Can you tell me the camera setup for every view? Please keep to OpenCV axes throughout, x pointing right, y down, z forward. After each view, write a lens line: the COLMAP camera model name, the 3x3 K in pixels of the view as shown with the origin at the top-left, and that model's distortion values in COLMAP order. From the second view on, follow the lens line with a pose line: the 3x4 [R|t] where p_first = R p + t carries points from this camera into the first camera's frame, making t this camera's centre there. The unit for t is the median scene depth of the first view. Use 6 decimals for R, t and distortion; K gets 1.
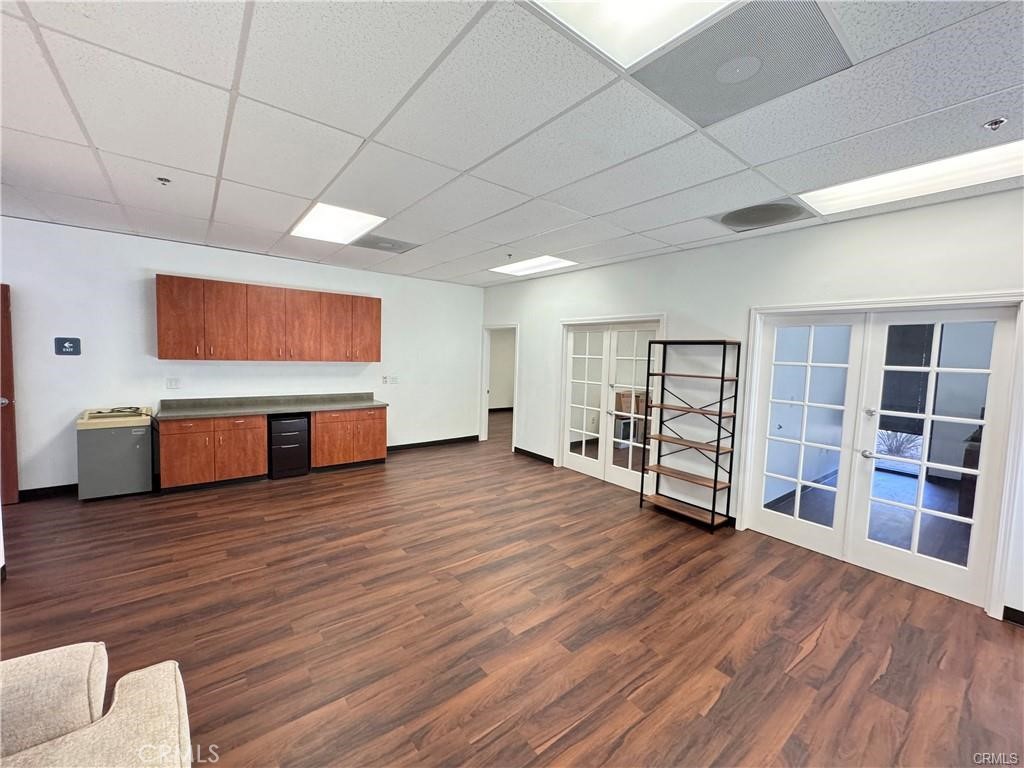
lens RADIAL K [[408.6, 0, 513.8], [0, 408.6, 384.4], [0, 0, 1]] dist [-0.004229, -0.000456]
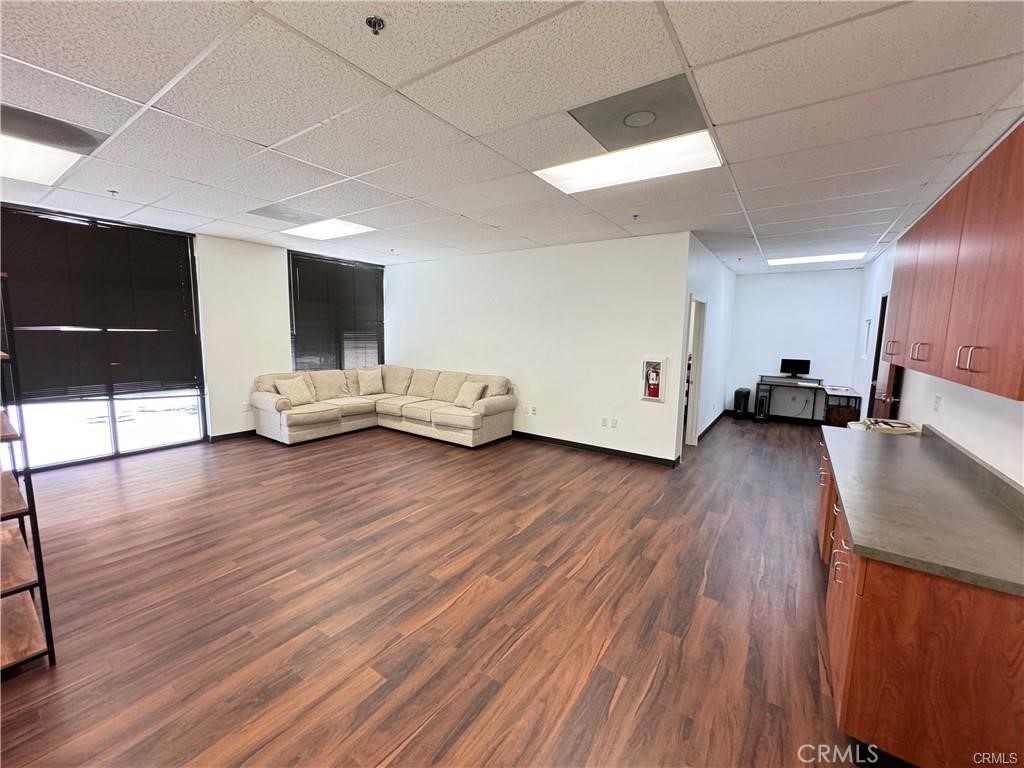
lens RADIAL K [[408.6, 0, 513.1], [0, 408.6, 379.3], [0, 0, 1]] dist [-0.004229, -0.000456]
pose [[-0.953621, -0.017156, -0.300521, -0.022736], [-0.075249, 0.980262, 0.182821, -0.119882], [0.291453, 0.196955, -0.936090, 1.581579]]
